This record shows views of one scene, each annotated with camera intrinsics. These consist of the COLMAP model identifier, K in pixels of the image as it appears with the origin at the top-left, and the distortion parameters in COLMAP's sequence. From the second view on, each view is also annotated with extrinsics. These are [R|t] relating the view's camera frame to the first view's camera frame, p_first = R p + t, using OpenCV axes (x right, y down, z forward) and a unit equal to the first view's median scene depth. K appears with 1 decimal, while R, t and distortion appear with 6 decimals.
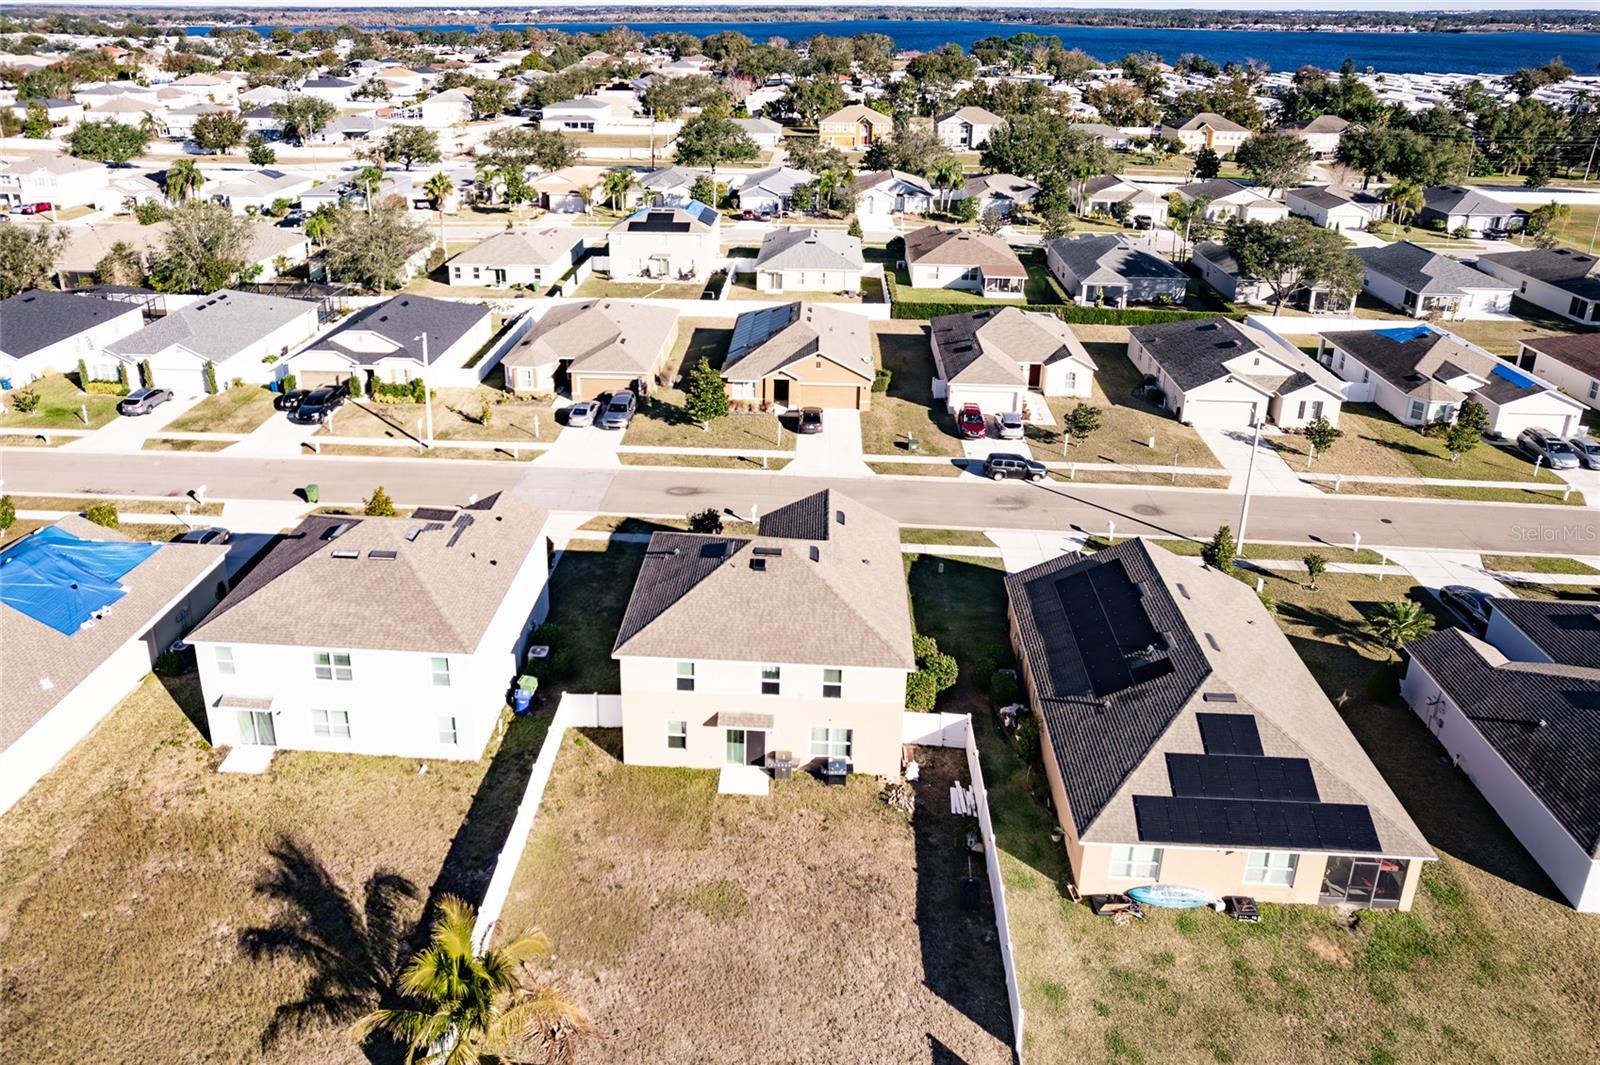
lens RADIAL K [[1026.9, 0, 758.4], [0, 1026.9, 494.1], [0, 0, 1]] dist [-0.070501, 0.057278]
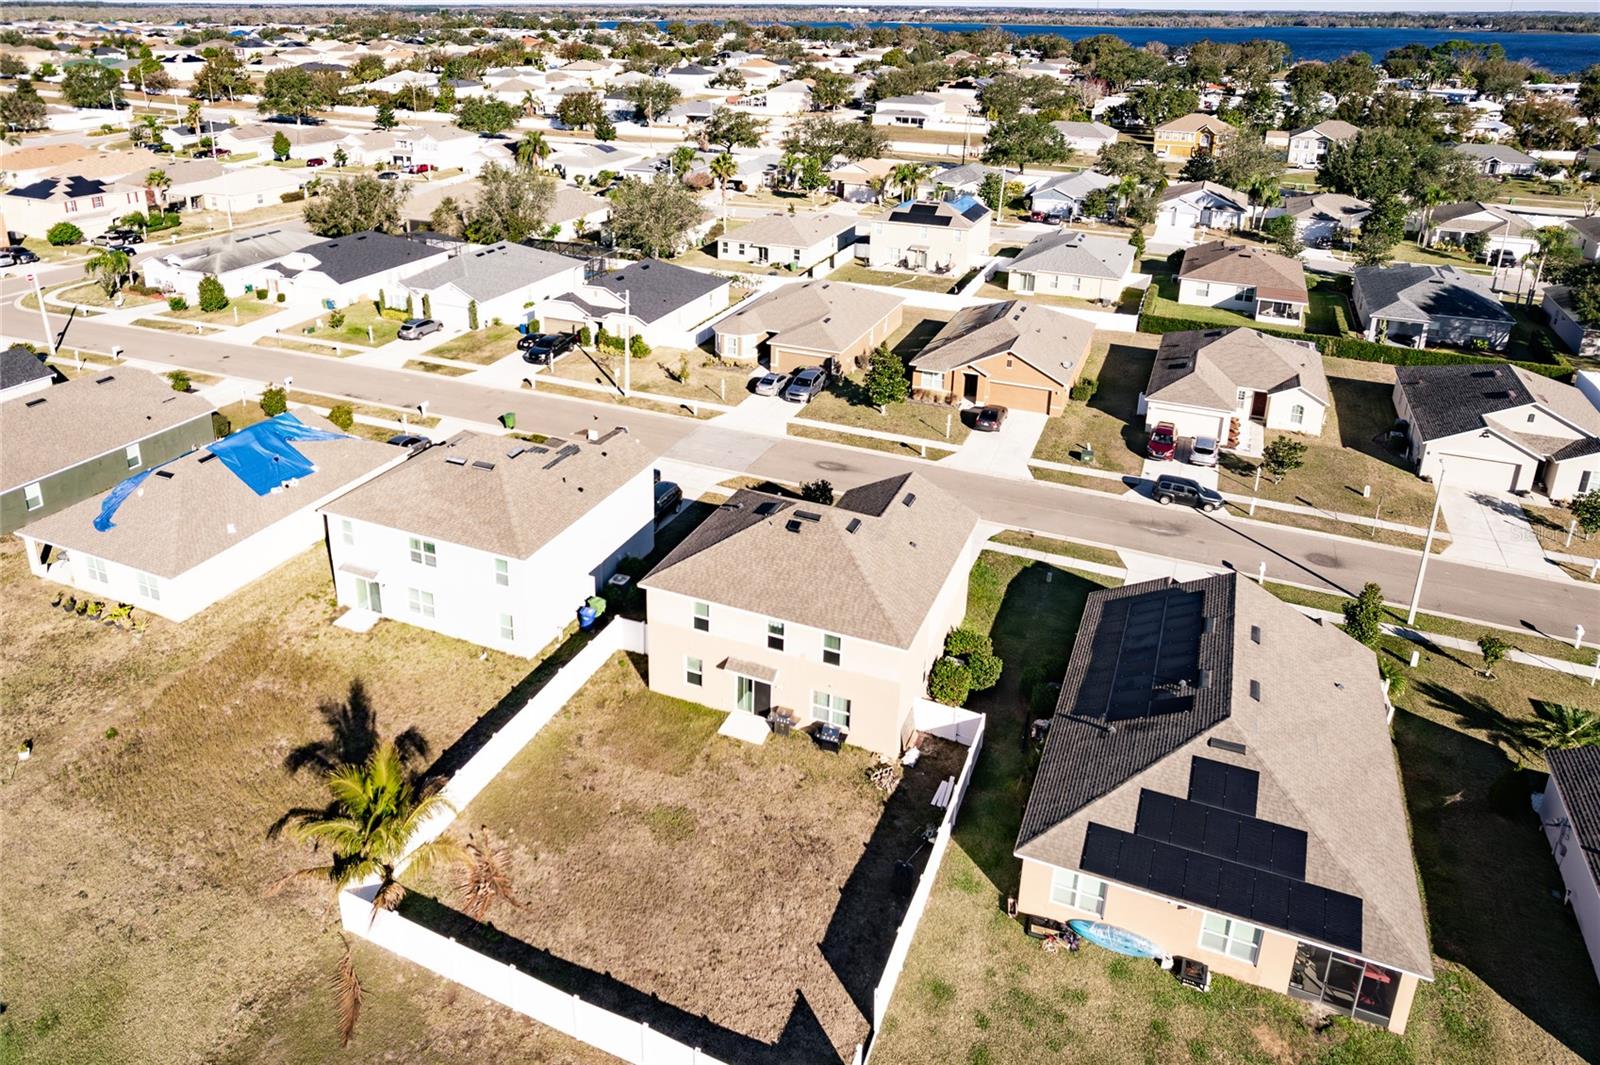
lens RADIAL K [[1026.9, 0, 758.4], [0, 1026.9, 494.1], [0, 0, 1]] dist [-0.070501, 0.057278]
pose [[0.940319, 0.150250, -0.305329, 0.140049], [-0.150455, 0.988349, 0.023006, 0.009777], [0.305228, 0.024305, 0.951969, 0.003184]]
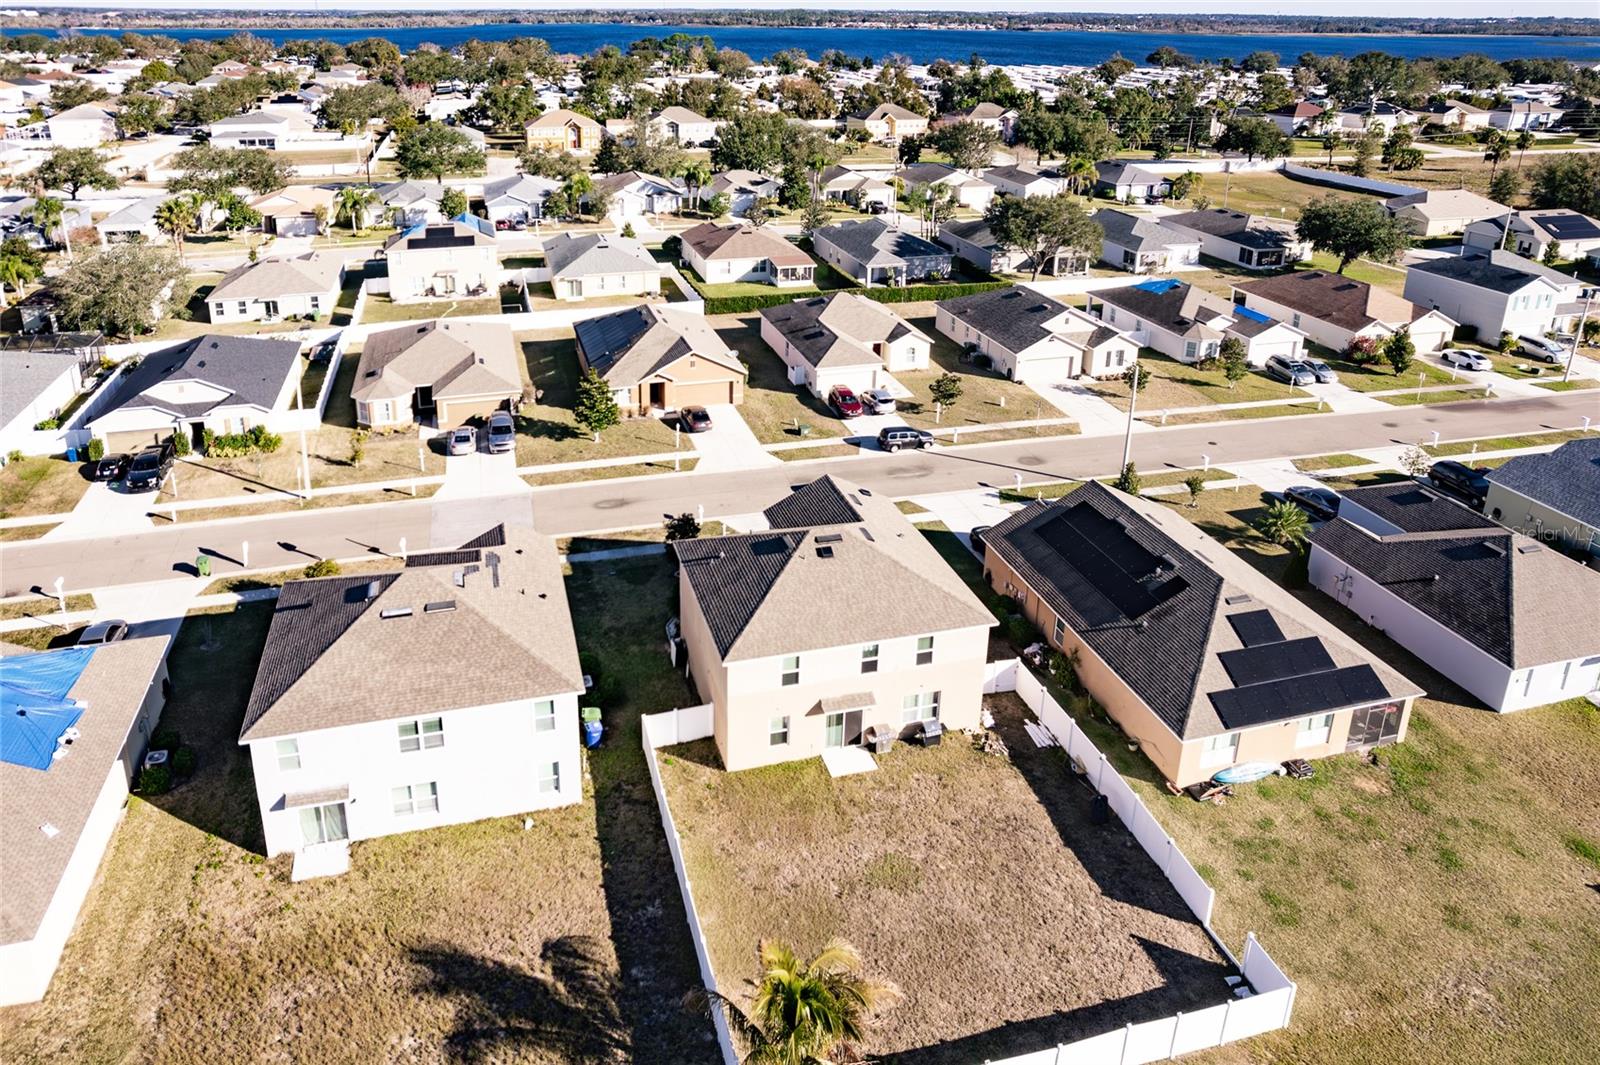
lens RADIAL K [[1026.9, 0, 758.4], [0, 1026.9, 494.1], [0, 0, 1]] dist [-0.070501, 0.057278]
pose [[0.945350, -0.139224, 0.294840, -0.182583], [0.139862, 0.989988, 0.019030, -0.008880], [-0.294538, 0.023247, 0.955357, 0.019362]]
